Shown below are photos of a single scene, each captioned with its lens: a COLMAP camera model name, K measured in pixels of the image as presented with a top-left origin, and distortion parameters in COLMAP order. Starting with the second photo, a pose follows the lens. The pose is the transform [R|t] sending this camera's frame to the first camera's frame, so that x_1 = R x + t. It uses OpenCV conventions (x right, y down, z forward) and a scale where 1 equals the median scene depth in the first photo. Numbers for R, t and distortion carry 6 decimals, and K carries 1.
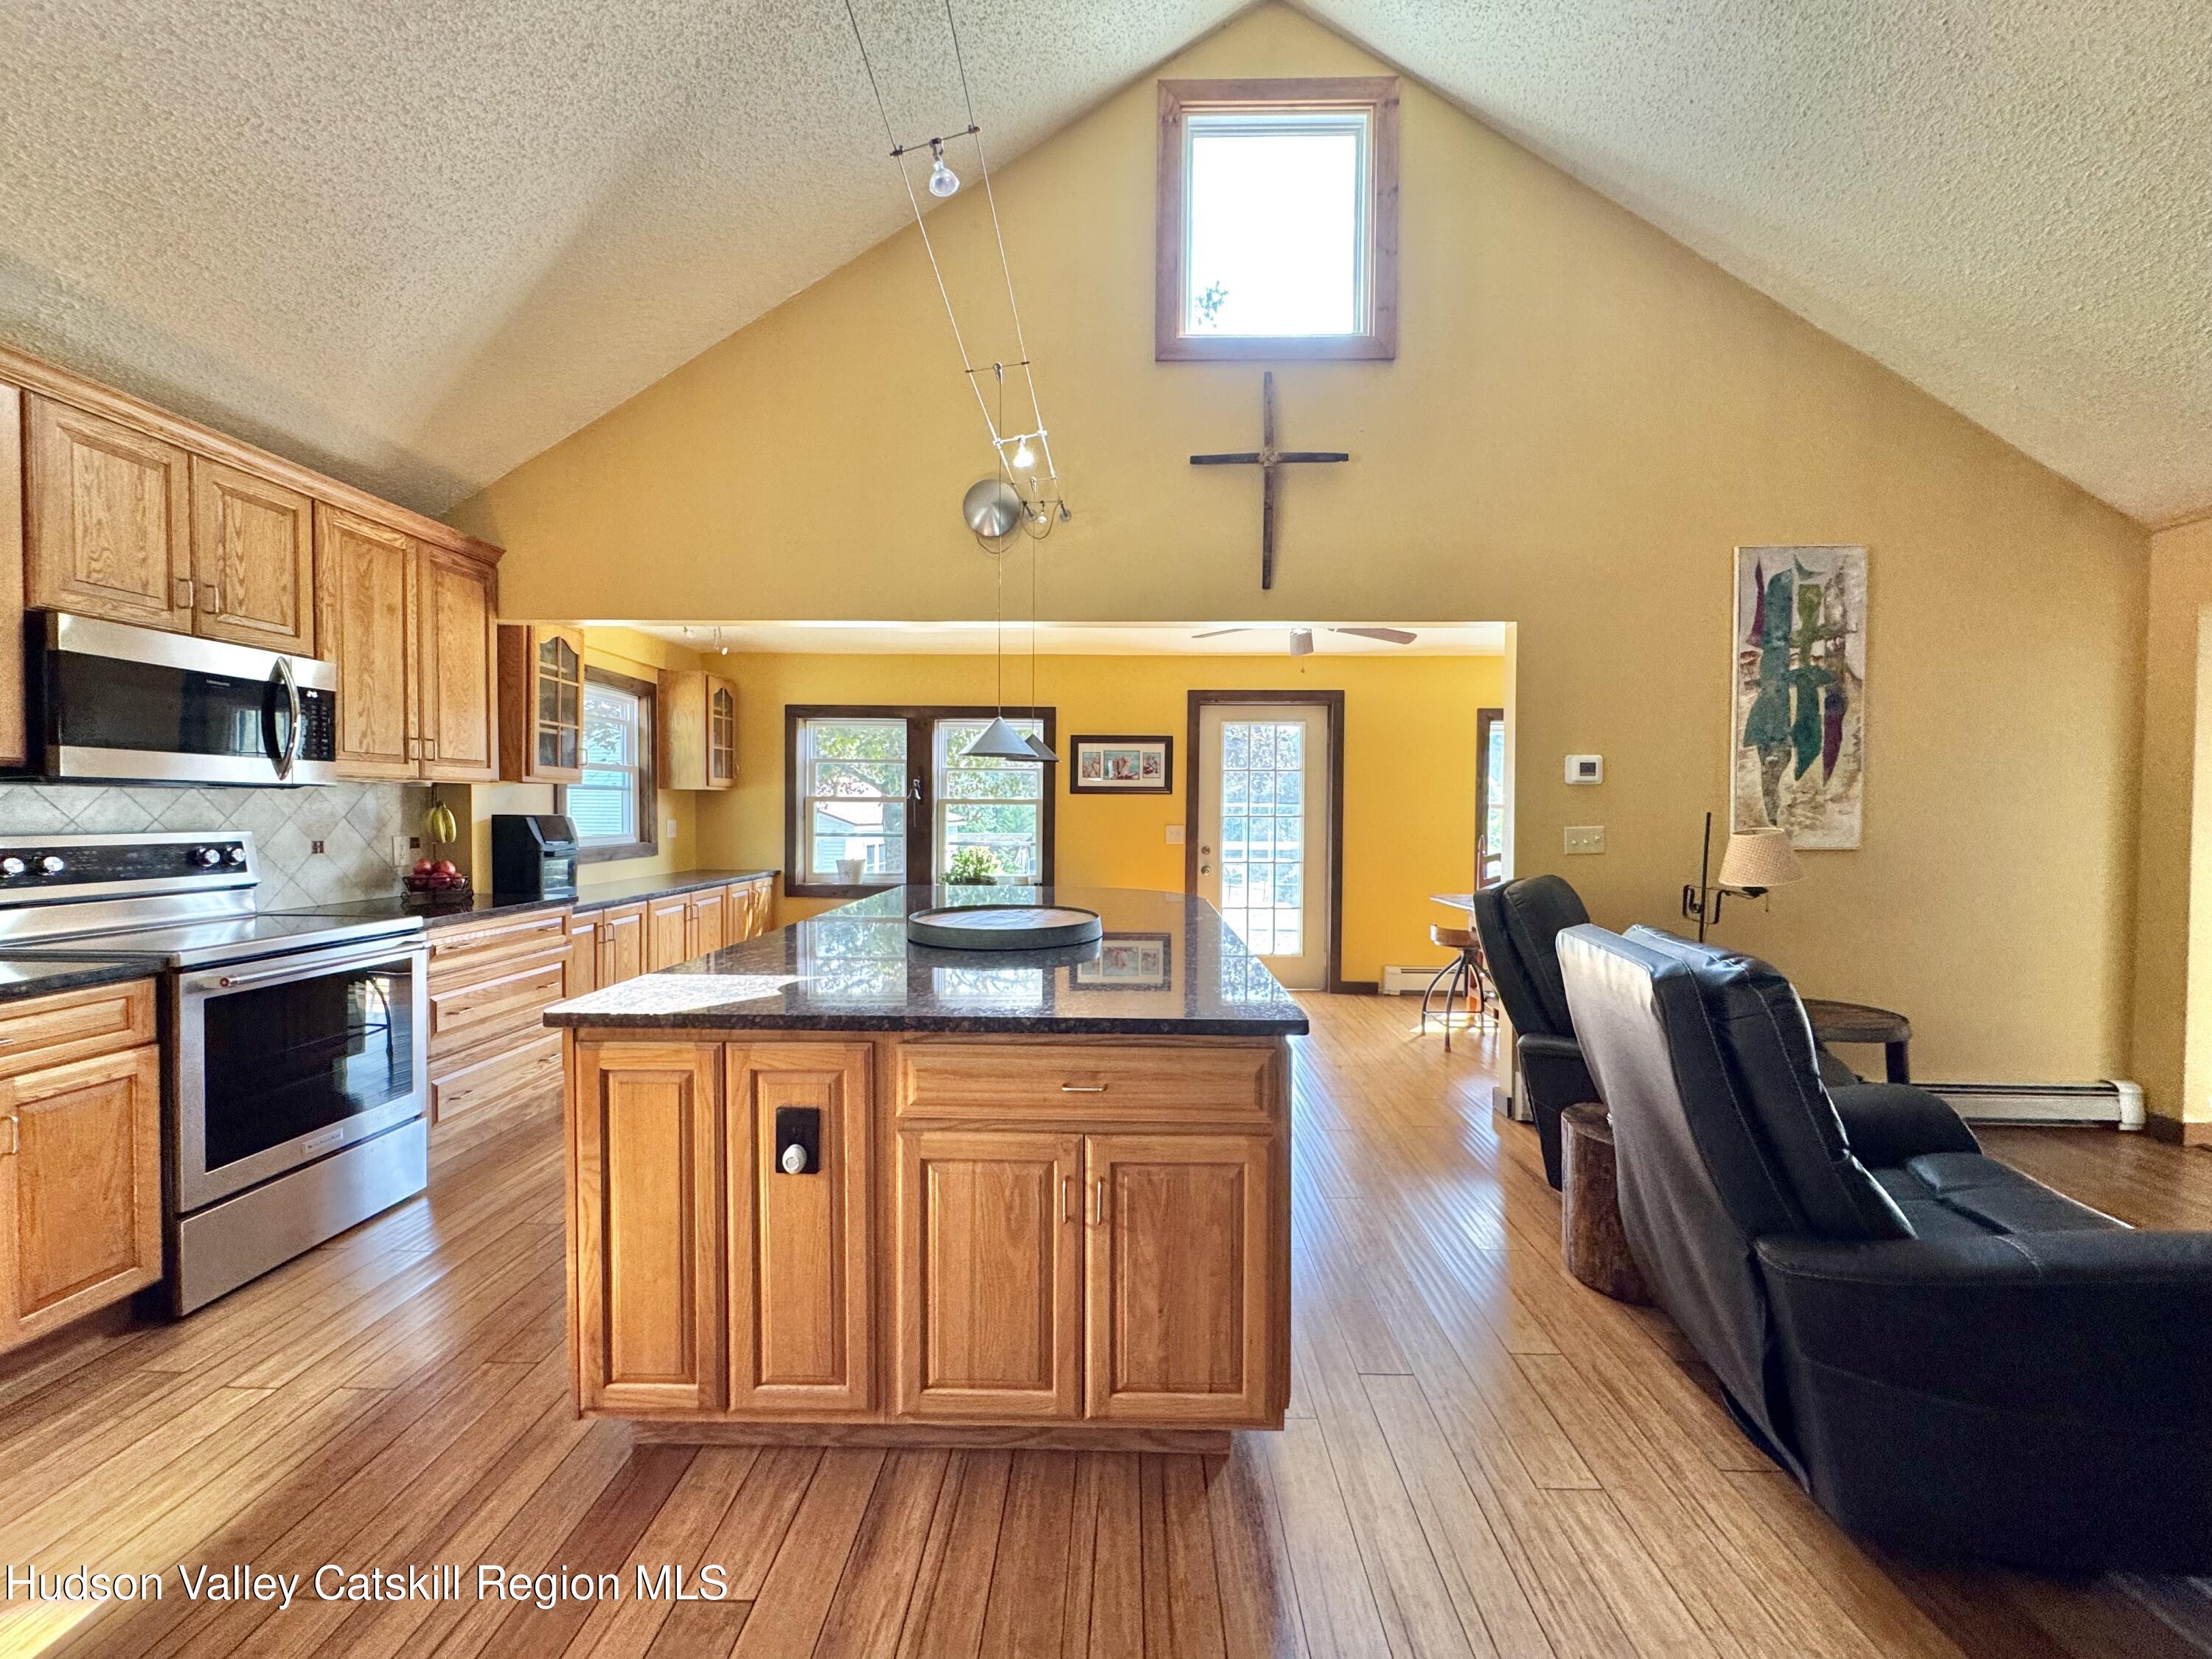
lens RADIAL K [[892.9, 0, 1110.1], [0, 892.9, 827.7], [0, 0, 1]] dist [0.000394, 0.000663]
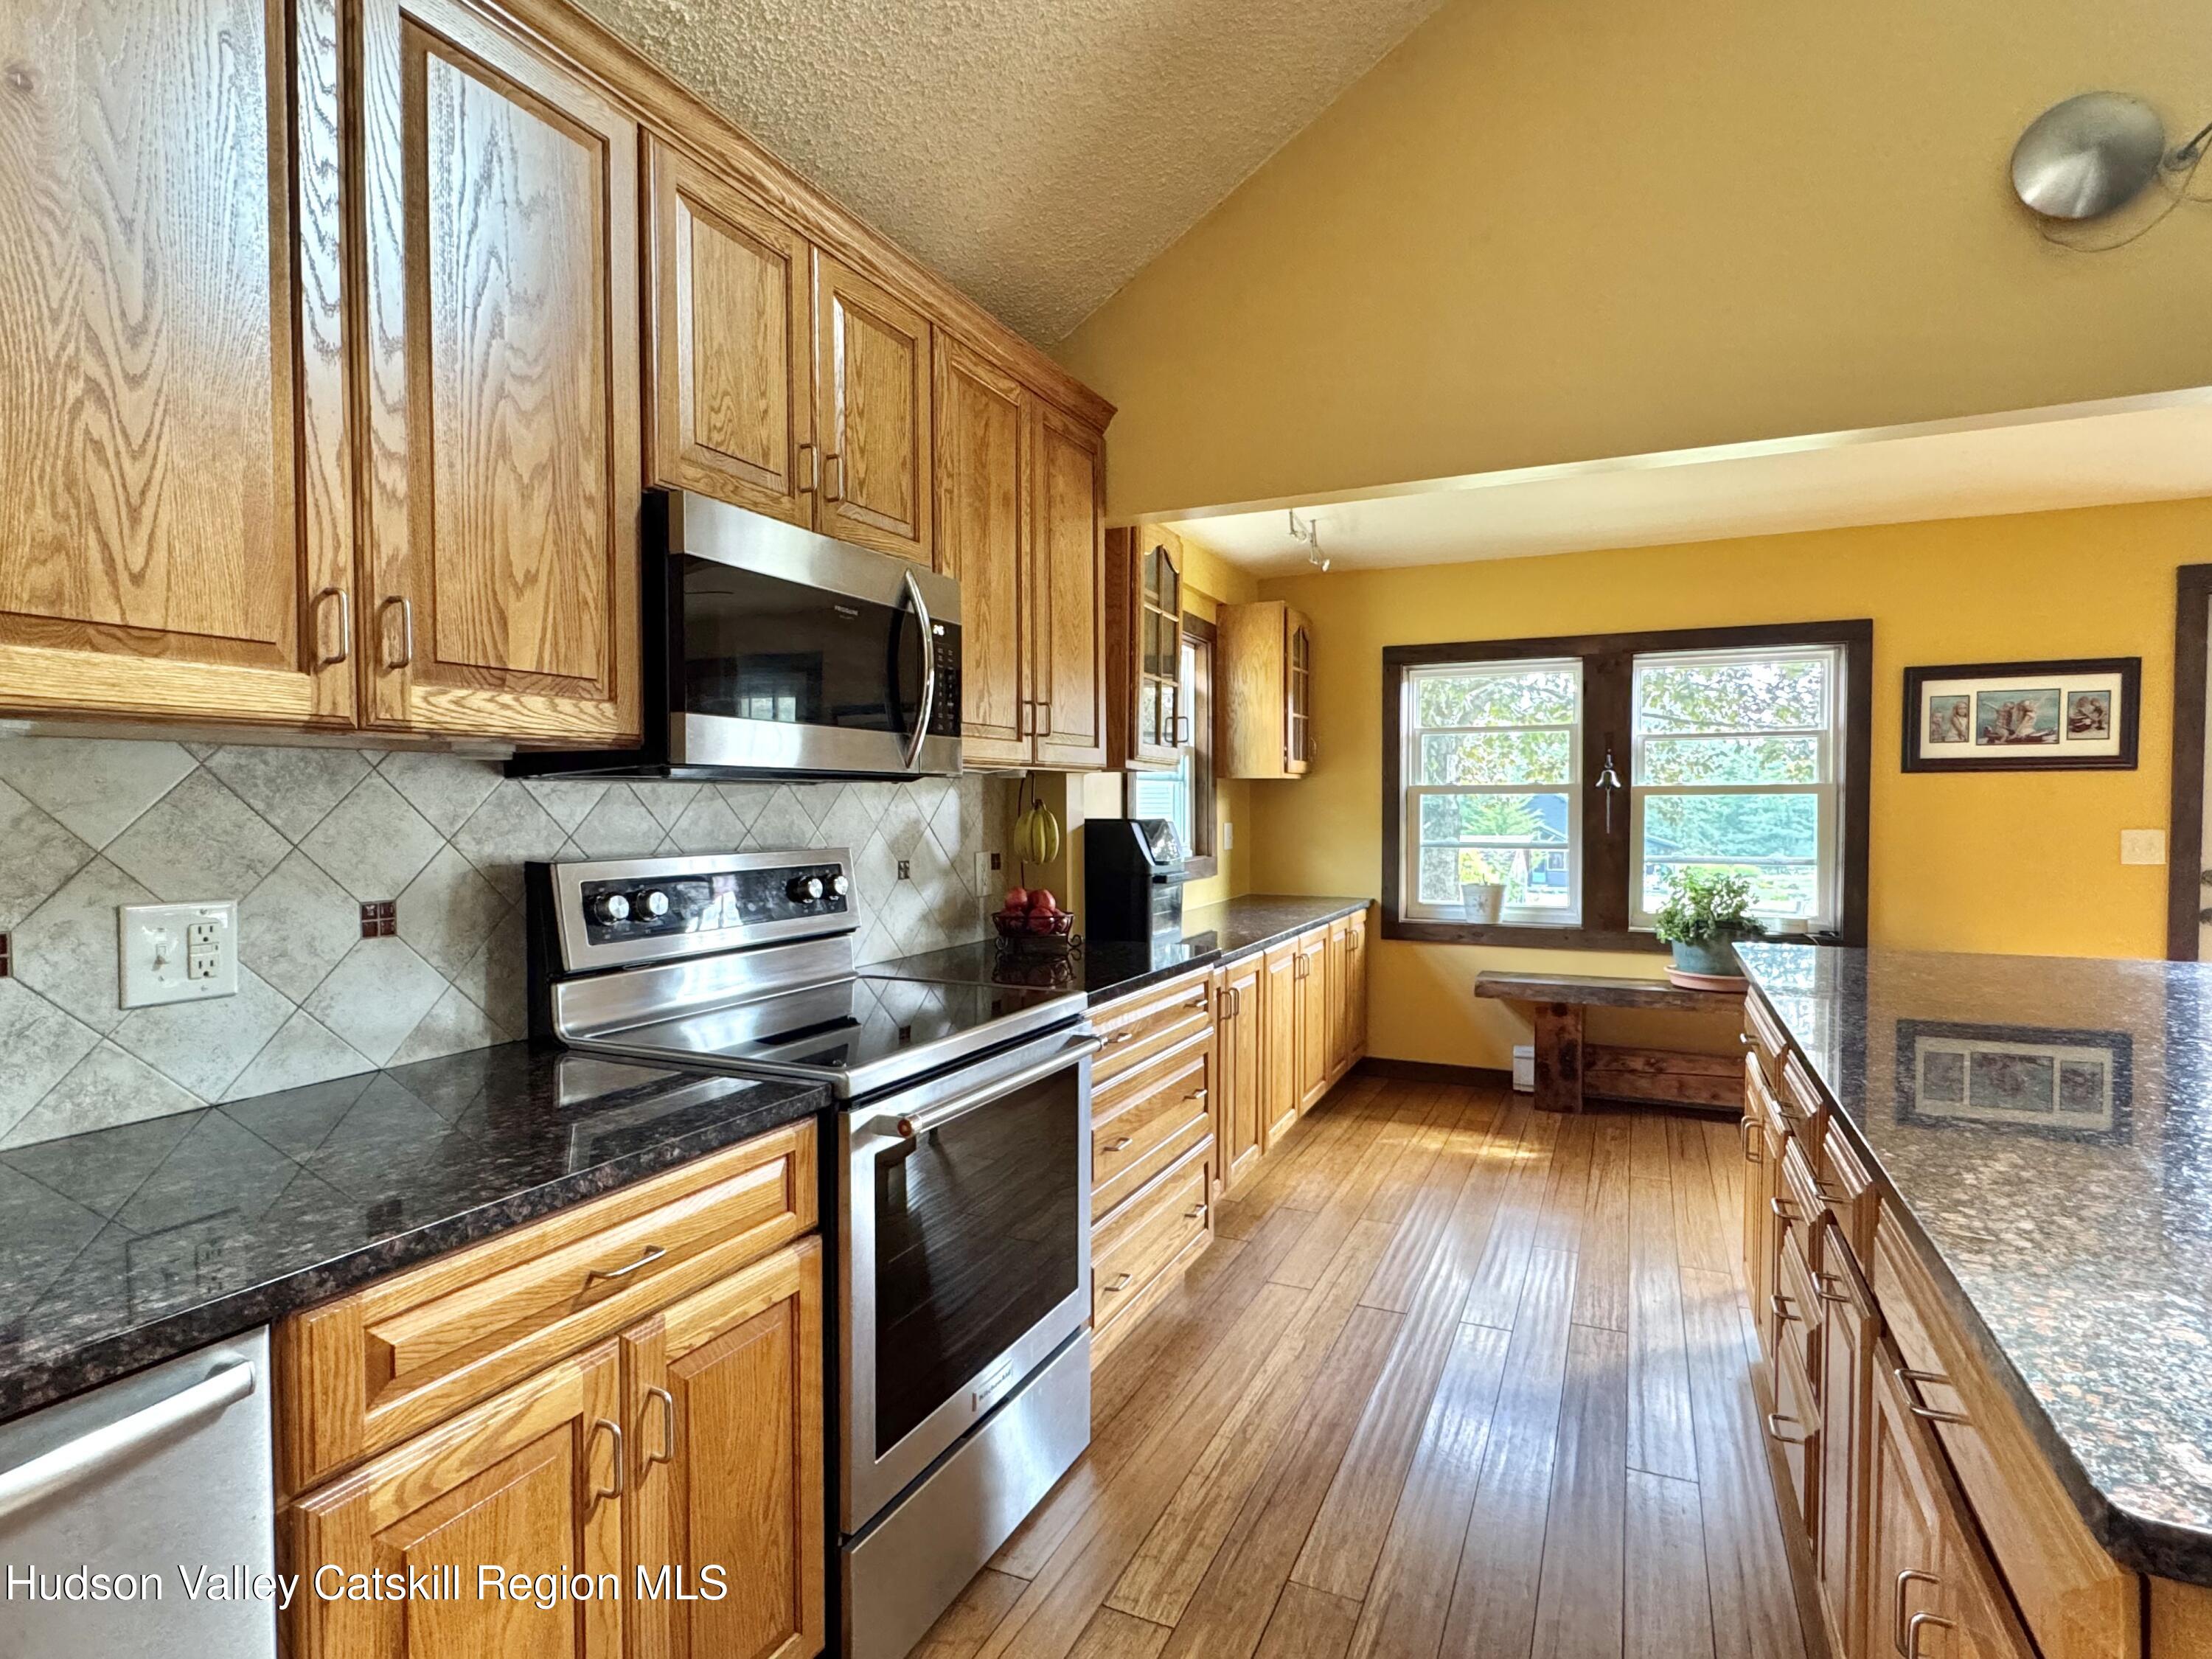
lens RADIAL K [[1152.8, 0, 1103.5], [0, 1152.8, 833.7], [0, 0, 1]] dist [0.004758, -0.000071]
pose [[0.913776, -0.000873, -0.406217, -0.381554], [0.002714, 0.999988, 0.003955, -0.008277], [0.406209, -0.004716, 0.913768, 0.257003]]
